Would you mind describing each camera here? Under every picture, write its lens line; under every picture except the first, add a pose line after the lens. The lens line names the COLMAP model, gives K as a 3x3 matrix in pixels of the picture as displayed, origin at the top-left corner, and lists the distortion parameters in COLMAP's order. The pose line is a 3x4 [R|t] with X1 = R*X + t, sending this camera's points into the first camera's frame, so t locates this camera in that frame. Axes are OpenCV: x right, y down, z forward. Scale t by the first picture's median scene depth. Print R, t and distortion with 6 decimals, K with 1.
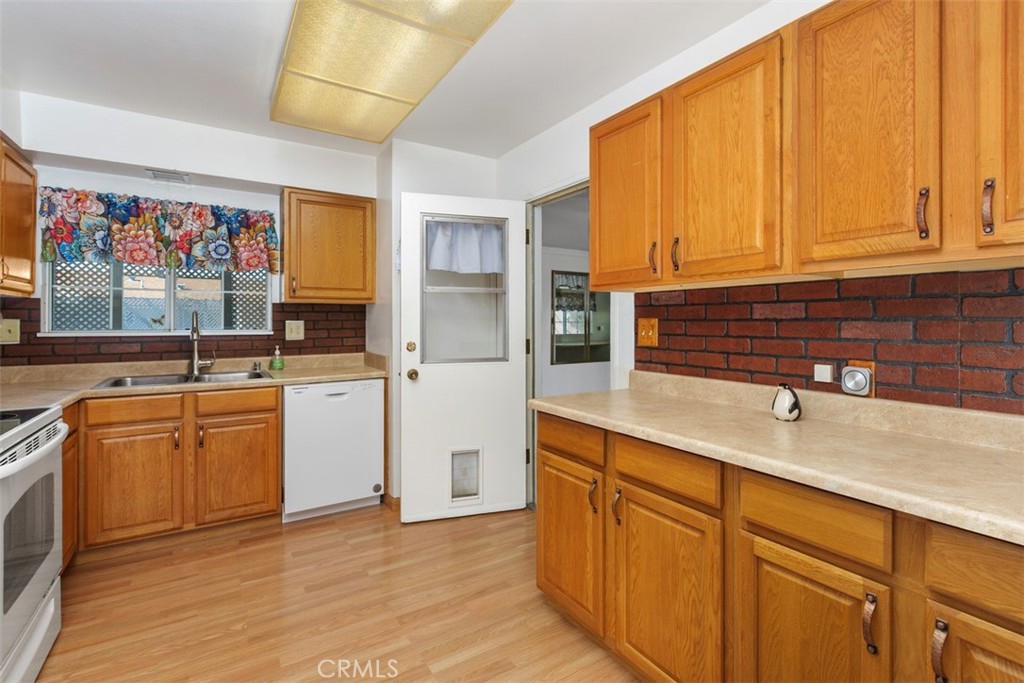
lens RADIAL K [[466.7, 0, 511.4], [0, 466.7, 319.8], [0, 0, 1]] dist [-0.001719, 0.001202]
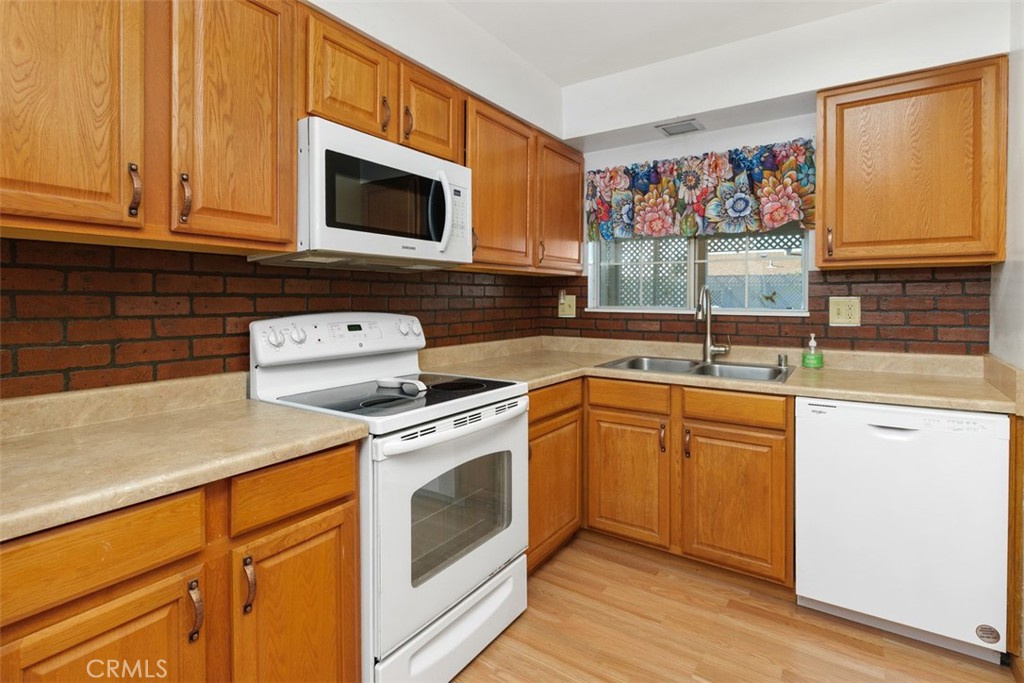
lens RADIAL K [[500.6, 0, 515.2], [0, 500.6, 303.8], [0, 0, 1]] dist [-0.003619, -0.001539]
pose [[0.399360, 0.010969, -0.916729, -0.010205], [0.000249, 0.999927, 0.012073, 0.004268], [0.916794, -0.005050, 0.399328, 0.379537]]
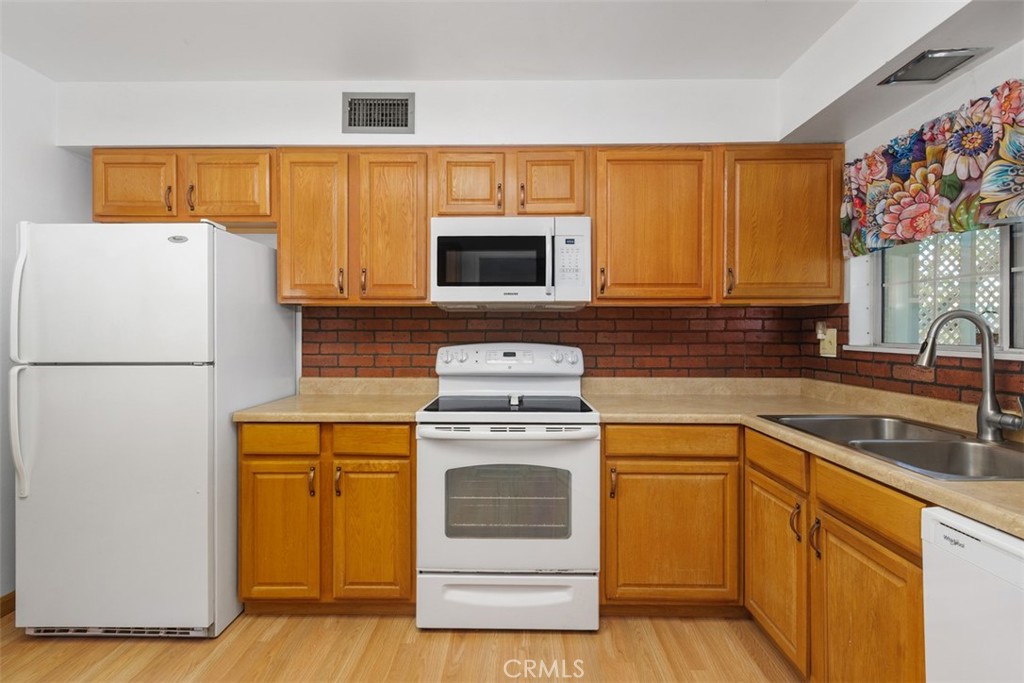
lens RADIAL K [[466.7, 0, 518.5], [0, 466.7, 332.7], [0, 0, 1]] dist [-0.001719, 0.001202]
pose [[-0.544864, -0.000517, -0.838524, -0.006941], [0.001239, 0.999998, -0.001422, 0.006261], [0.838523, -0.001814, -0.544863, 0.957195]]
